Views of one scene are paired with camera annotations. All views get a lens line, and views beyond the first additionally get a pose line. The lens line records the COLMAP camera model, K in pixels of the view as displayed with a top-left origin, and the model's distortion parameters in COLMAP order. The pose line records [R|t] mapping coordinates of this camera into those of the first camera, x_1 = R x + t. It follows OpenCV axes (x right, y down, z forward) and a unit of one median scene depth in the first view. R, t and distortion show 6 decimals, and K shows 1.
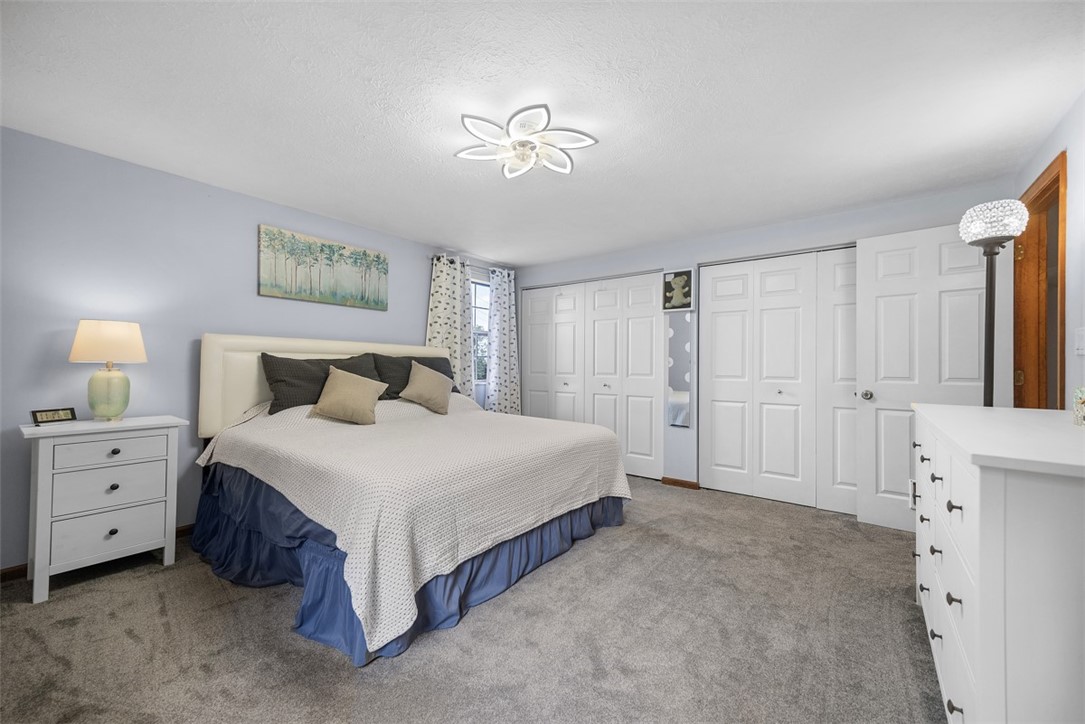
lens RADIAL K [[429.8, 0, 550.8], [0, 429.8, 361.3], [0, 0, 1]] dist [-0.006208, 0.002699]
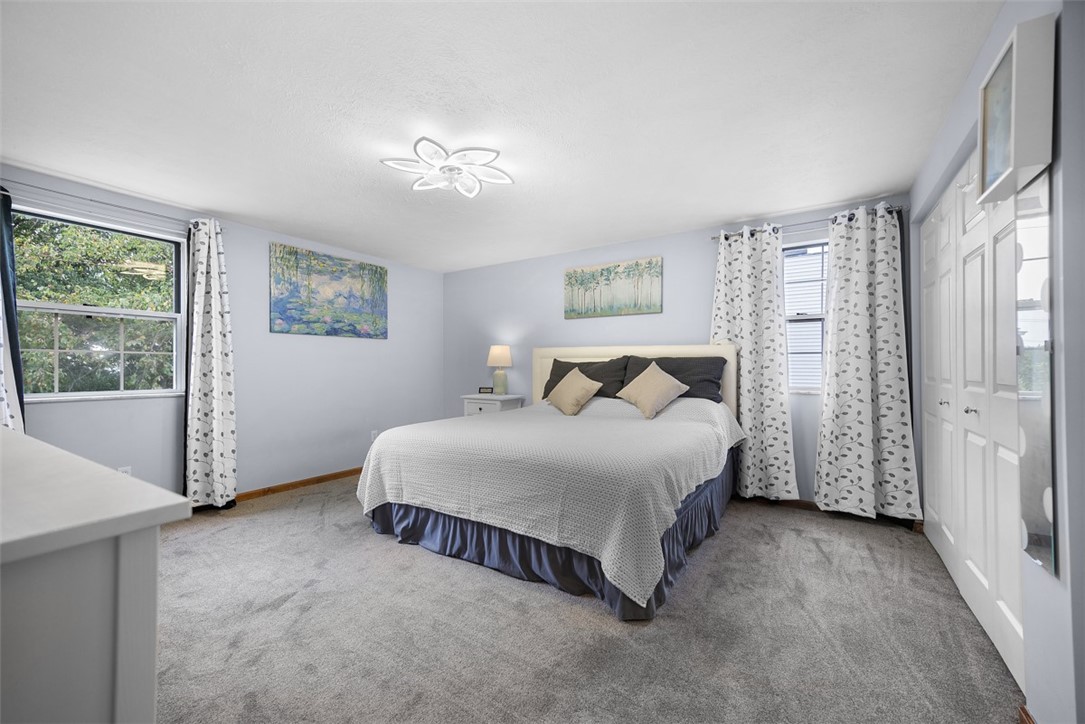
lens RADIAL K [[429.8, 0, 550.1], [0, 429.8, 364.4], [0, 0, 1]] dist [-0.006208, 0.002699]
pose [[0.066380, -0.016020, -0.997666, 0.686042], [0.009792, 0.999833, -0.015403, 0.019137], [0.997746, -0.008747, 0.066526, 0.763265]]
